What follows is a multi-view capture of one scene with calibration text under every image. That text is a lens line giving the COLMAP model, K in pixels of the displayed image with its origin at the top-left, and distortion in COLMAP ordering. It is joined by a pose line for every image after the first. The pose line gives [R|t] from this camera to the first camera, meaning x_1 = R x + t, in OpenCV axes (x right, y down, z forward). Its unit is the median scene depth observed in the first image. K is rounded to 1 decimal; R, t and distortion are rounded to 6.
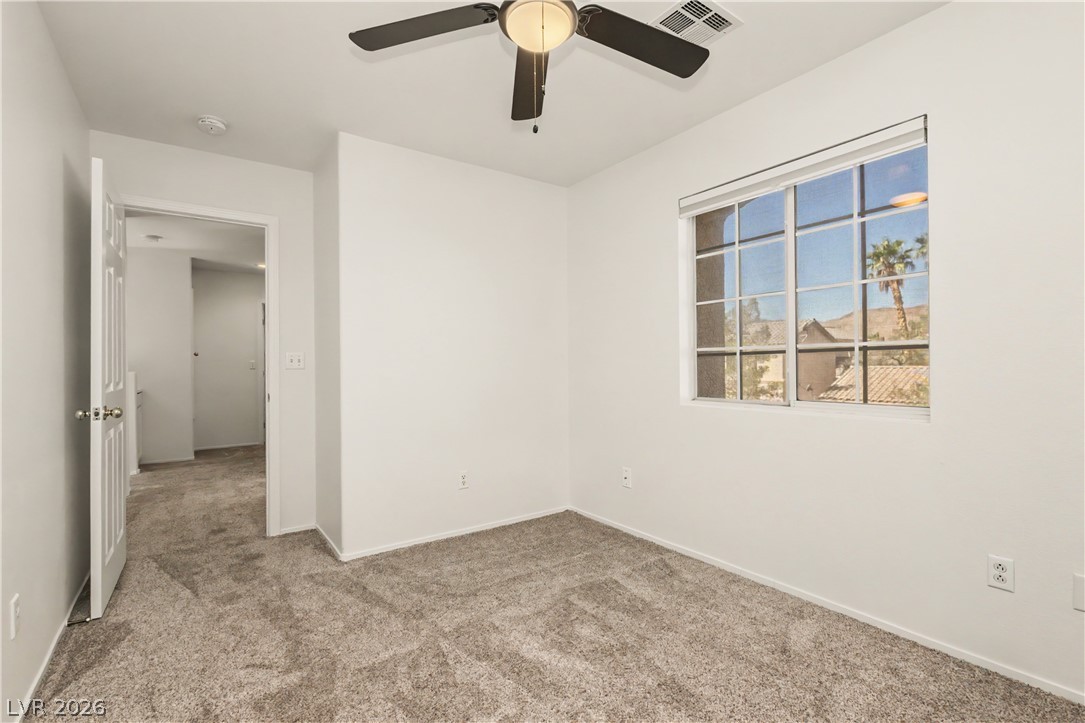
lens RADIAL K [[498.6, 0, 539.5], [0, 498.6, 359.2], [0, 0, 1]] dist [0.002485, 0.000088]
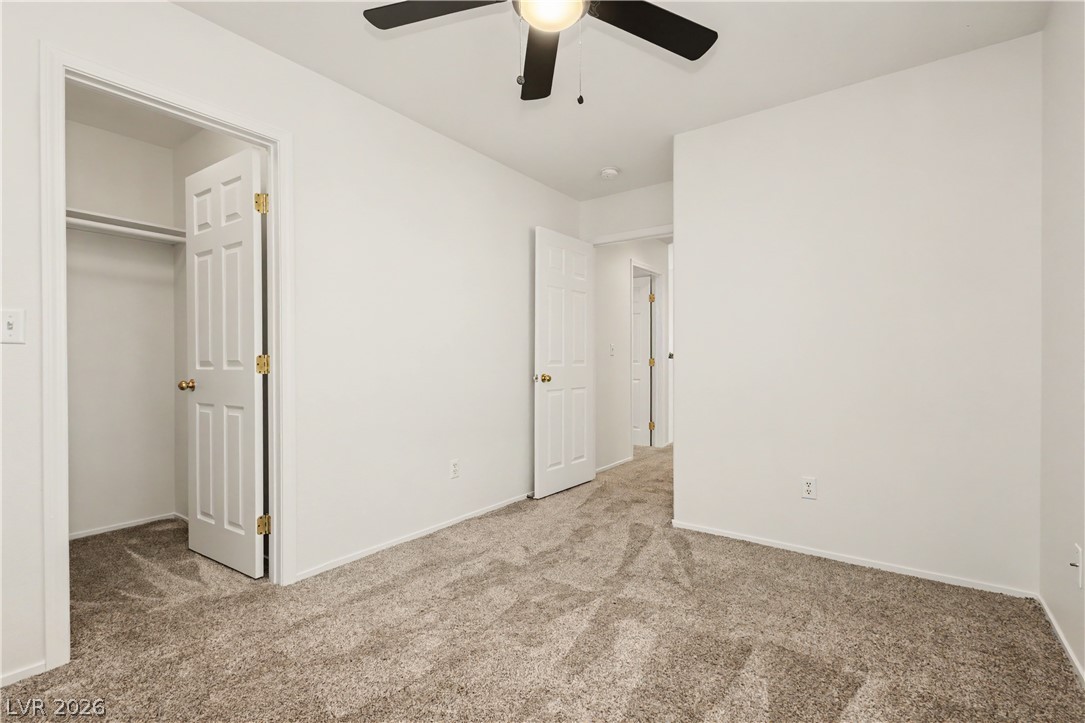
lens RADIAL K [[498.6, 0, 539.7], [0, 498.6, 364.7], [0, 0, 1]] dist [0.002485, 0.000088]
pose [[0.317235, 0.020143, -0.948133, 0.630485], [0.006283, 0.999708, 0.023341, 0.022324], [0.948326, -0.013361, 0.317016, 0.424730]]
